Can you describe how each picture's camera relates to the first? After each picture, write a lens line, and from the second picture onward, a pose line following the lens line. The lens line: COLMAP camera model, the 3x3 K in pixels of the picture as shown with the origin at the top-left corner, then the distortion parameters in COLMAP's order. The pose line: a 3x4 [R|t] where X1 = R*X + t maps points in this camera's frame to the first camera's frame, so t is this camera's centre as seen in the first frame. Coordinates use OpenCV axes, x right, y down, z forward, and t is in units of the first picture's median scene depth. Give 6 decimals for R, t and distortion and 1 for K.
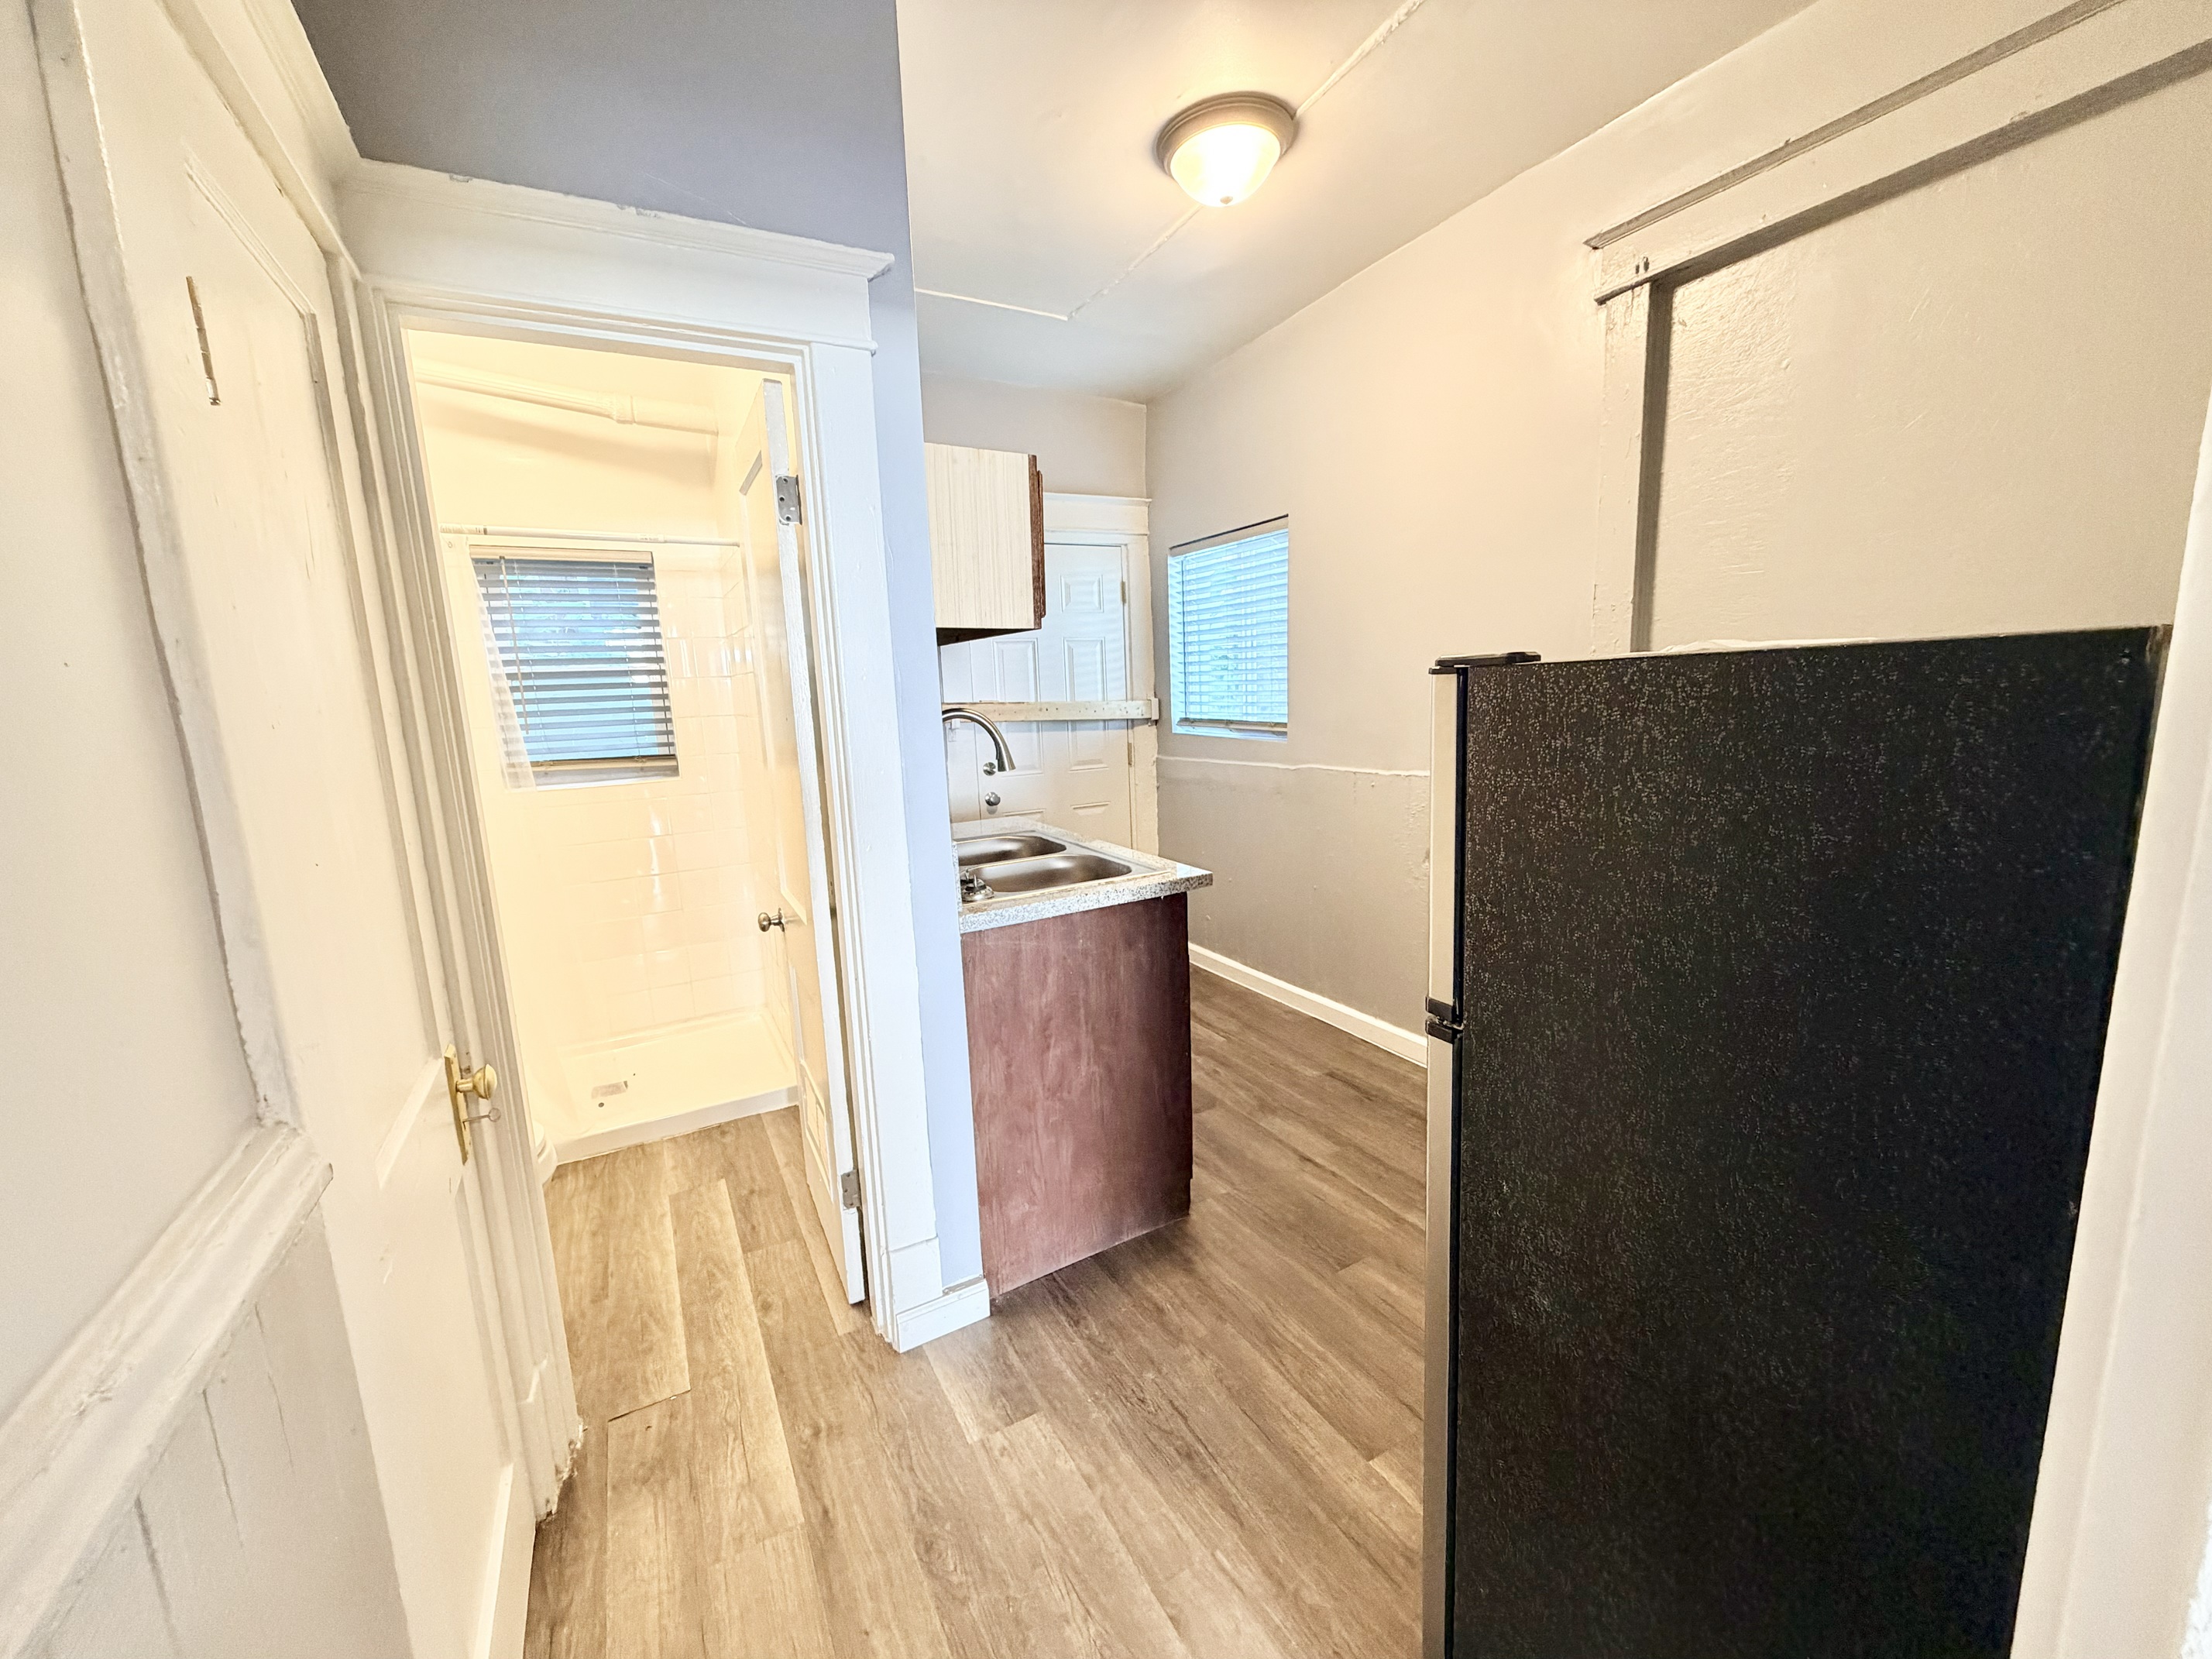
lens RADIAL K [[888.0, 0, 1113.4], [0, 888.0, 831.6], [0, 0, 1]] dist [-0.007614, -0.000689]
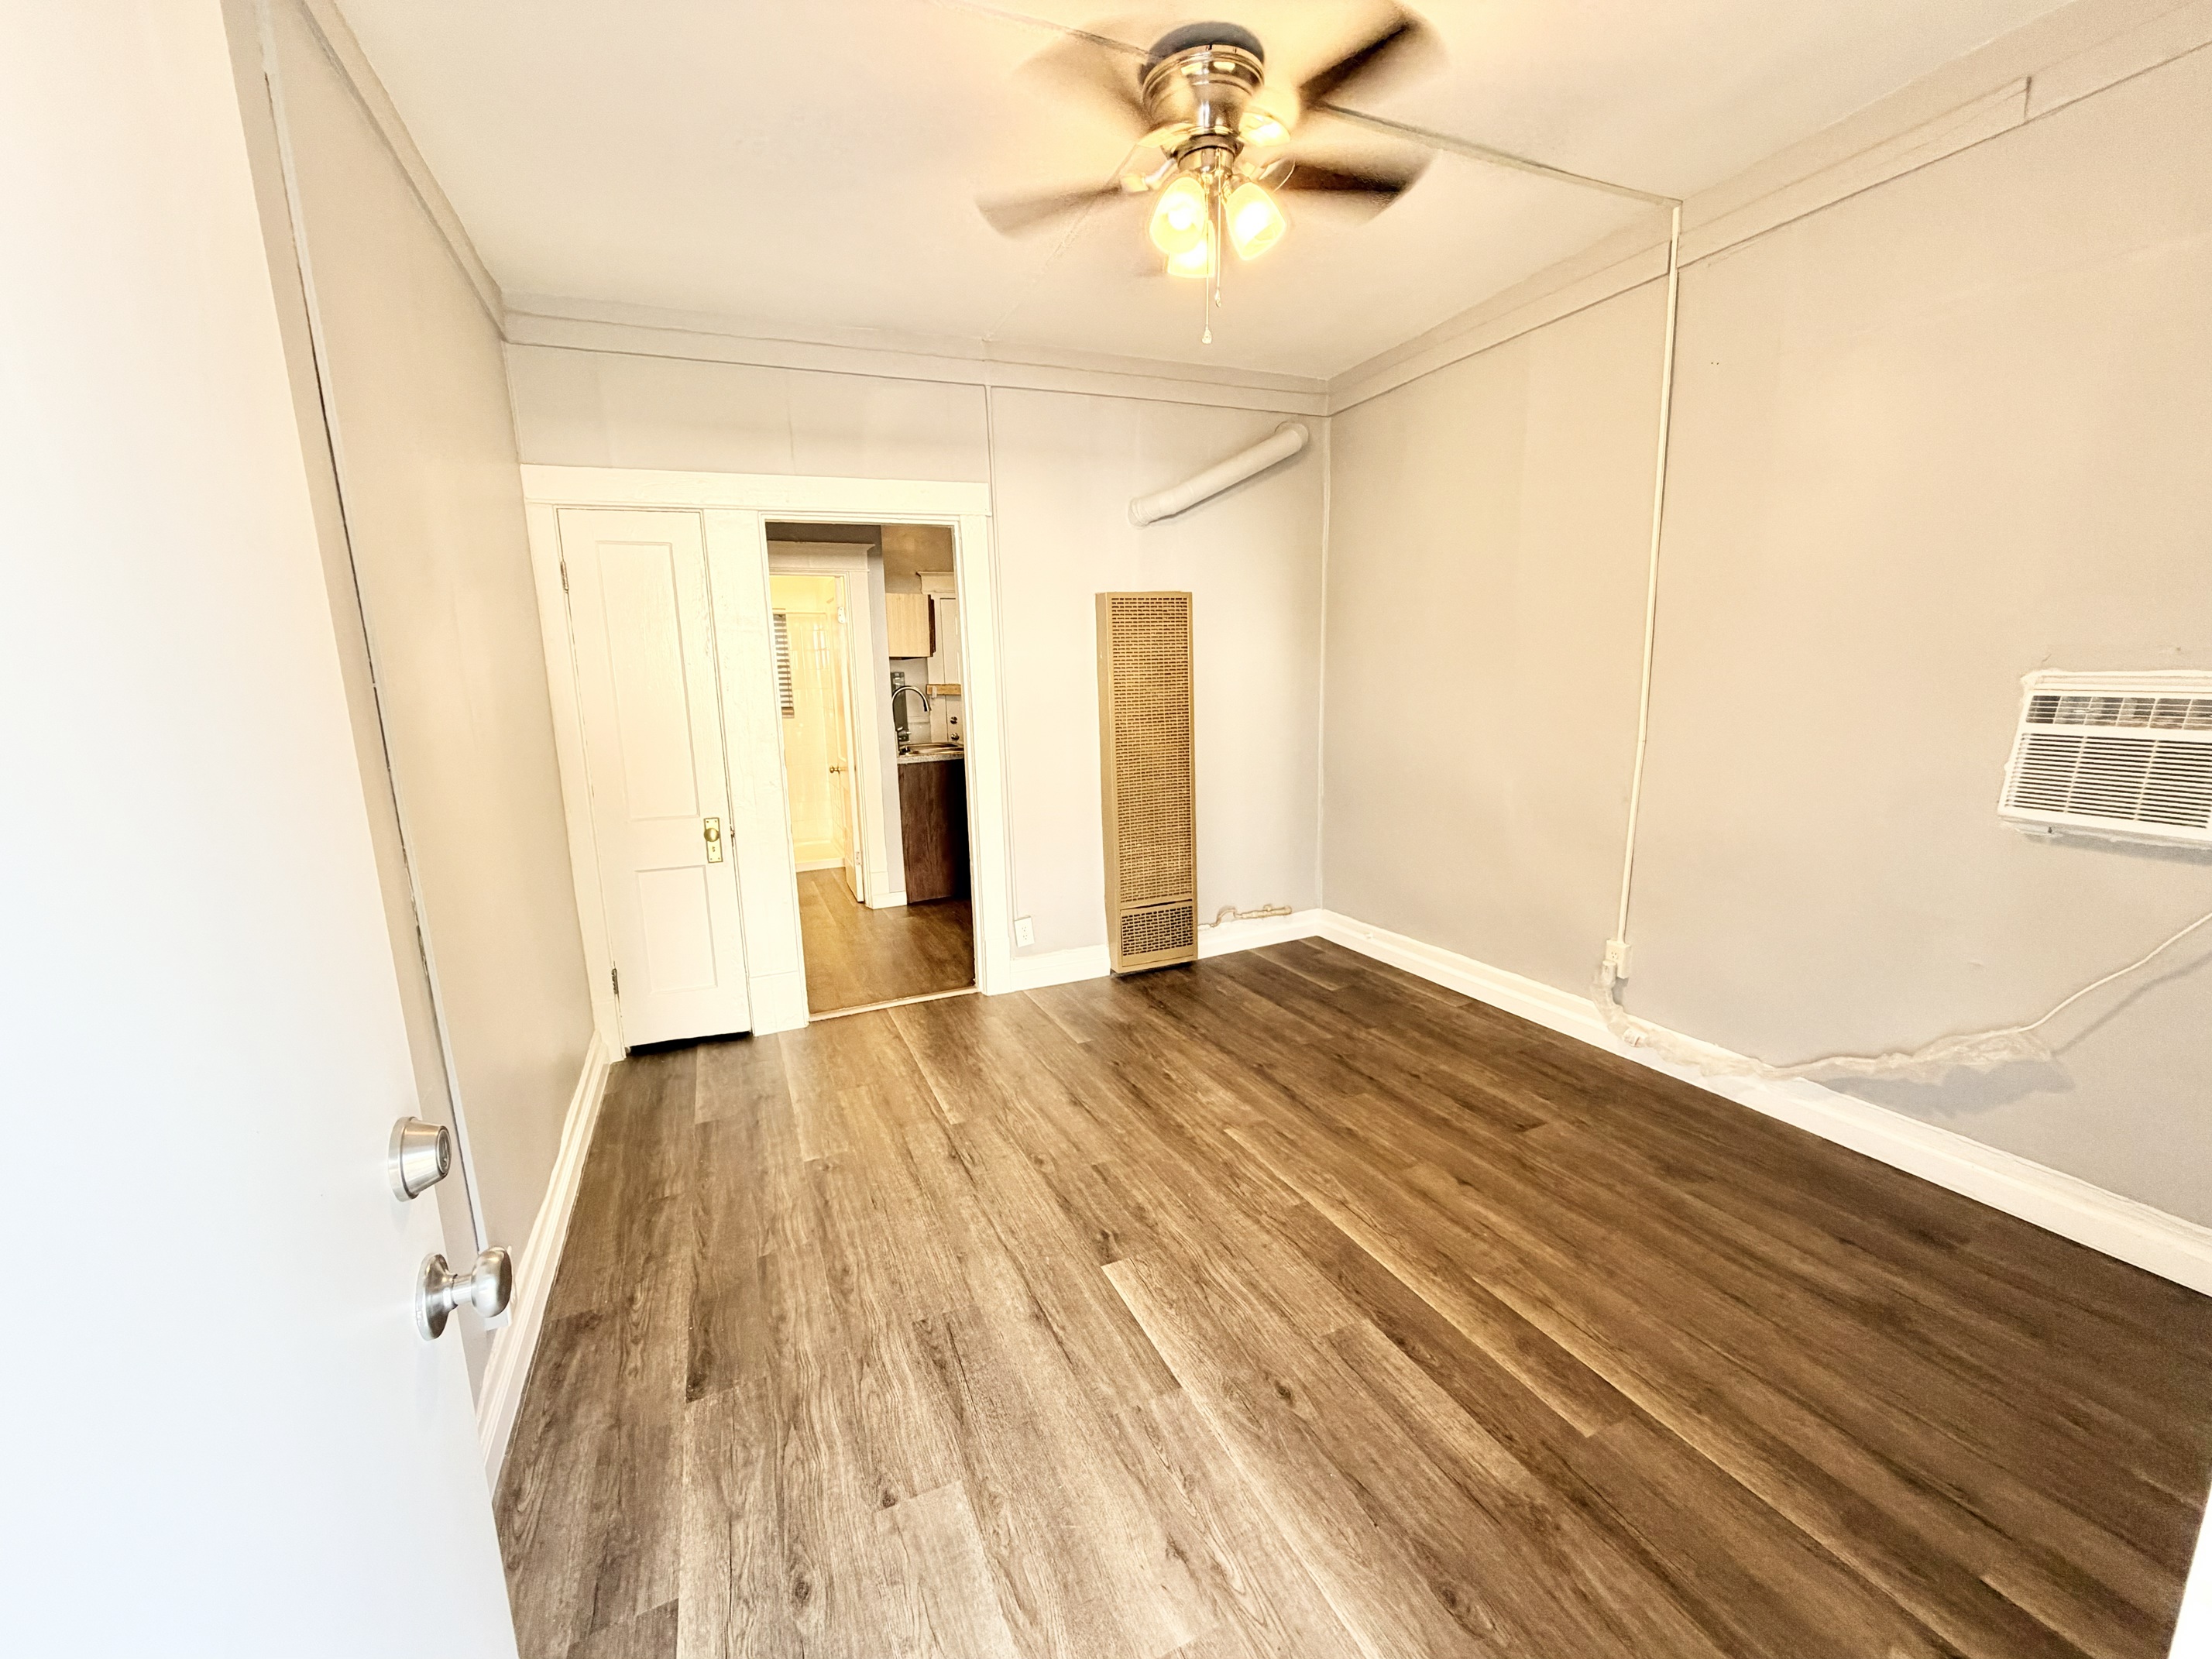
lens RADIAL K [[888.0, 0, 1099.6], [0, 888.0, 837.3], [0, 0, 1]] dist [-0.007614, -0.000689]
pose [[0.995456, 0.033785, -0.089029, 0.686457], [-0.032024, 0.999264, 0.021135, 0.251323], [0.089677, -0.018188, 0.995805, -1.669618]]
